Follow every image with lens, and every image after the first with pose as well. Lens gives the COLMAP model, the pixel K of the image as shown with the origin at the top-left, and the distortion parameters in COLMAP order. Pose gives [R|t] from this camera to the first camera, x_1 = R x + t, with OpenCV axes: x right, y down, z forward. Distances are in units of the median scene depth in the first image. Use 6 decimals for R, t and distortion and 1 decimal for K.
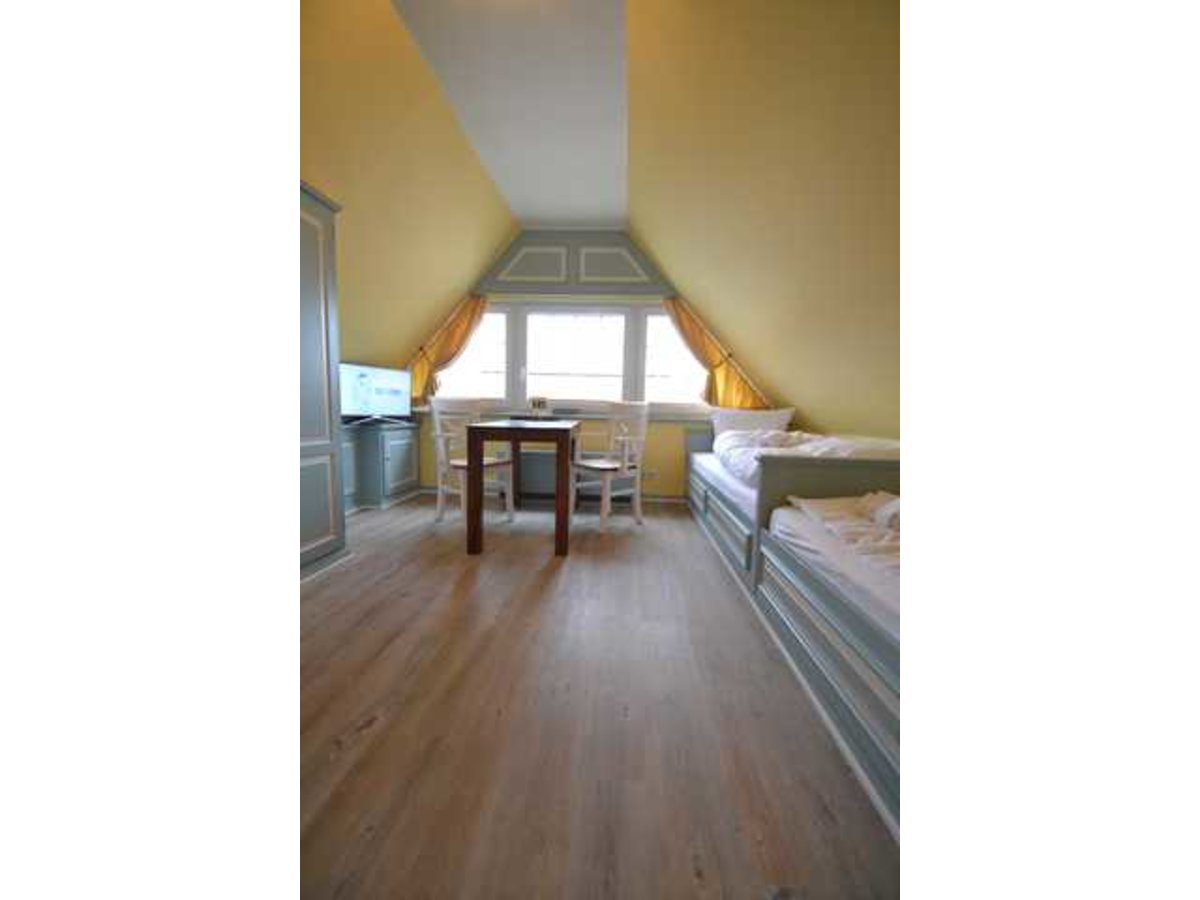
lens RADIAL K [[402.2, 0, 605.5], [0, 402.2, 451.4], [0, 0, 1]] dist [0.009246, -0.000045]
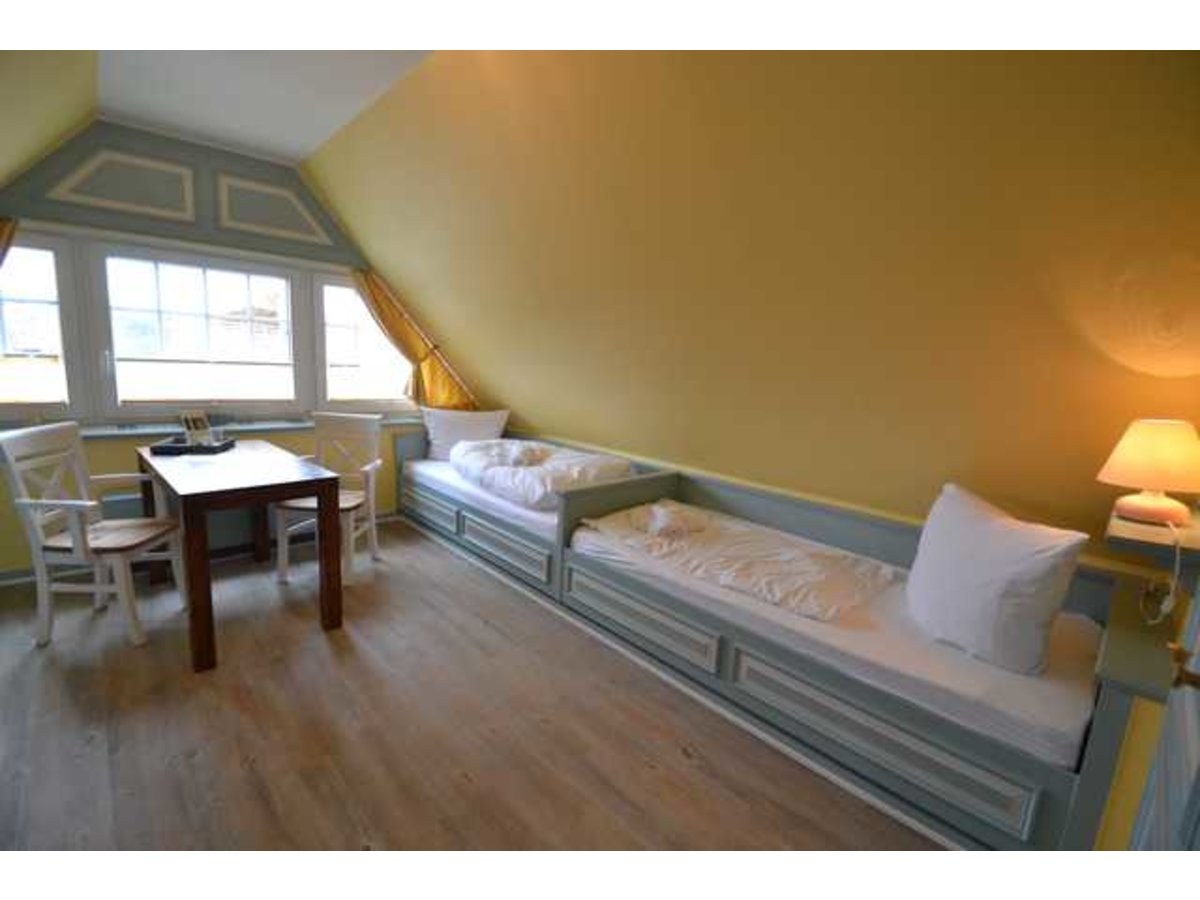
lens RADIAL K [[533.9, 0, 600.6], [0, 533.9, 456.6], [0, 0, 1]] dist [0.005601, -0.002279]
pose [[0.684964, -0.117296, 0.719073, -0.321396], [0.038144, 0.991375, 0.125380, -0.136346], [-0.727578, -0.058453, 0.683530, -0.080674]]
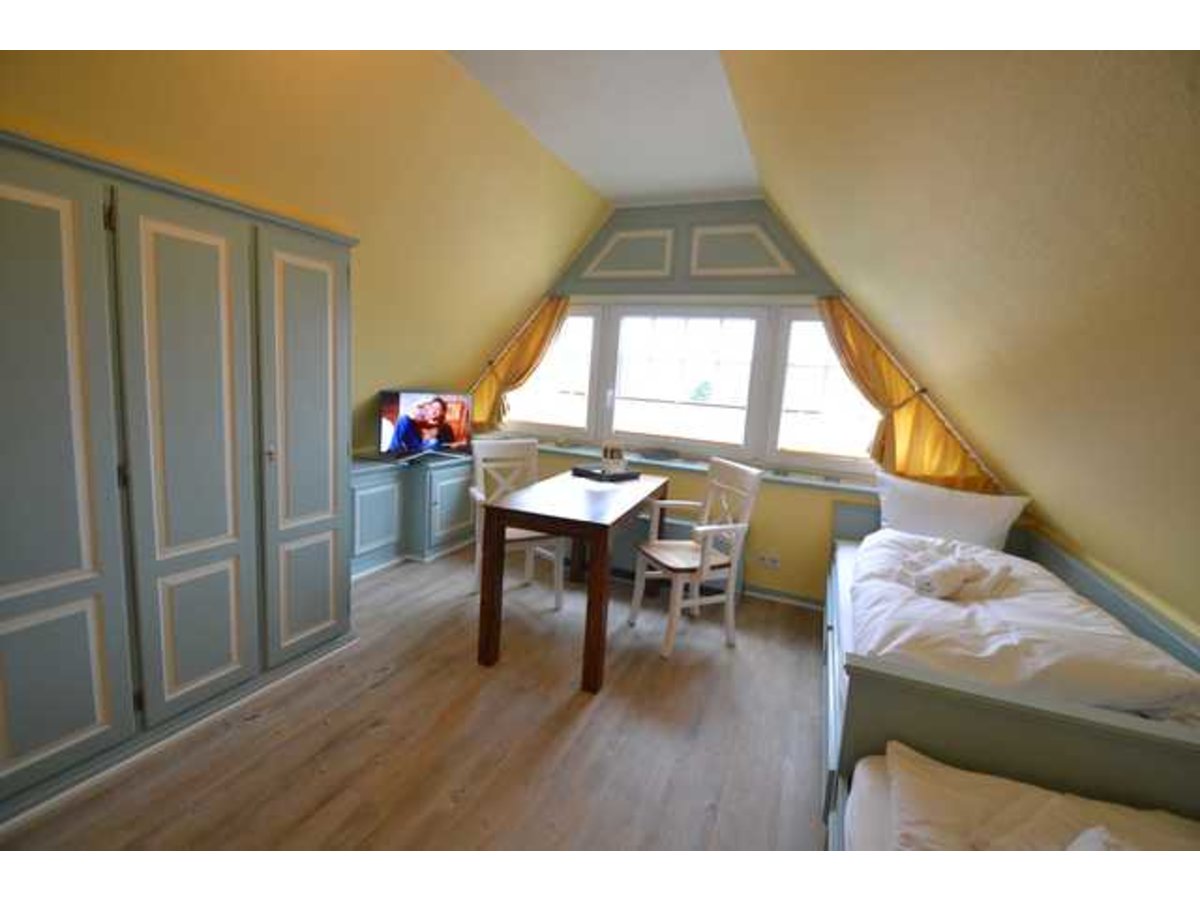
lens RADIAL K [[533.9, 0, 597.9], [0, 533.9, 456.9], [0, 0, 1]] dist [0.005601, -0.002279]
pose [[0.938965, 0.086371, -0.332993, 0.126383], [-0.076253, 0.996145, 0.043363, -0.138536], [0.335455, -0.015325, 0.941932, 0.064653]]
